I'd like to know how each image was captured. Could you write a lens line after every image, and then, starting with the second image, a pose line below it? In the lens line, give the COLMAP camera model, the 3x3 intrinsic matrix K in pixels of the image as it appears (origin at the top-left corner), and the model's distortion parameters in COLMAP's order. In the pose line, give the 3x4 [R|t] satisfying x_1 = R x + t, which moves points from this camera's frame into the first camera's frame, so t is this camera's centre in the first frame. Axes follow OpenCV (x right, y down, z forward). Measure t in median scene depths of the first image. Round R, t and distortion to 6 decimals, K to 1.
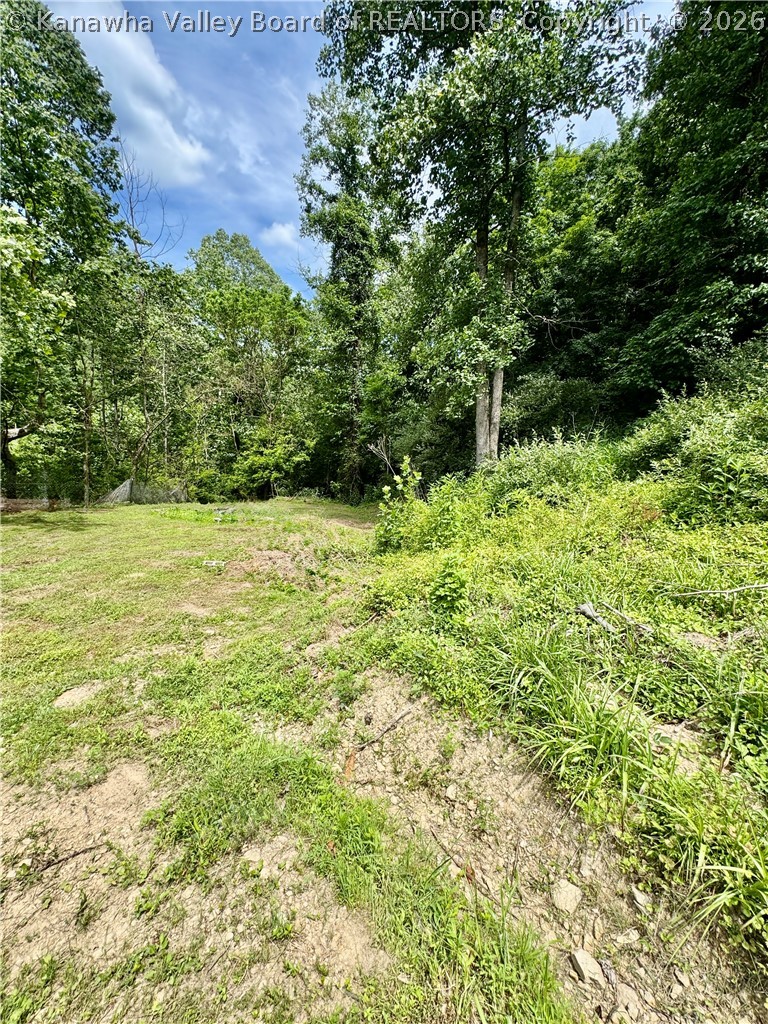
lens RADIAL K [[412.1, 0, 384.6], [0, 412.1, 513.2], [0, 0, 1]] dist [-0.000709, -0.000134]
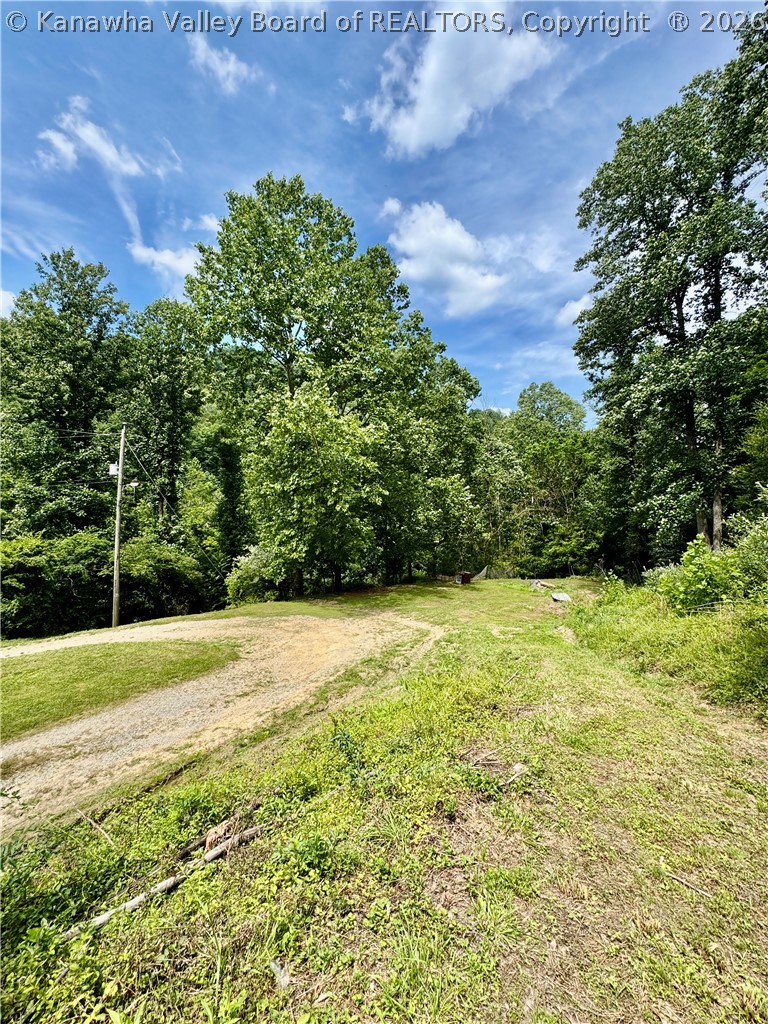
lens RADIAL K [[412.1, 0, 385.0], [0, 412.1, 515.4], [0, 0, 1]] dist [-0.000709, -0.000134]
pose [[0.749047, -0.058389, -0.659939, 0.203314], [-0.043375, 0.989650, -0.136792, -0.020514], [0.661096, 0.131089, 0.738761, -0.502772]]
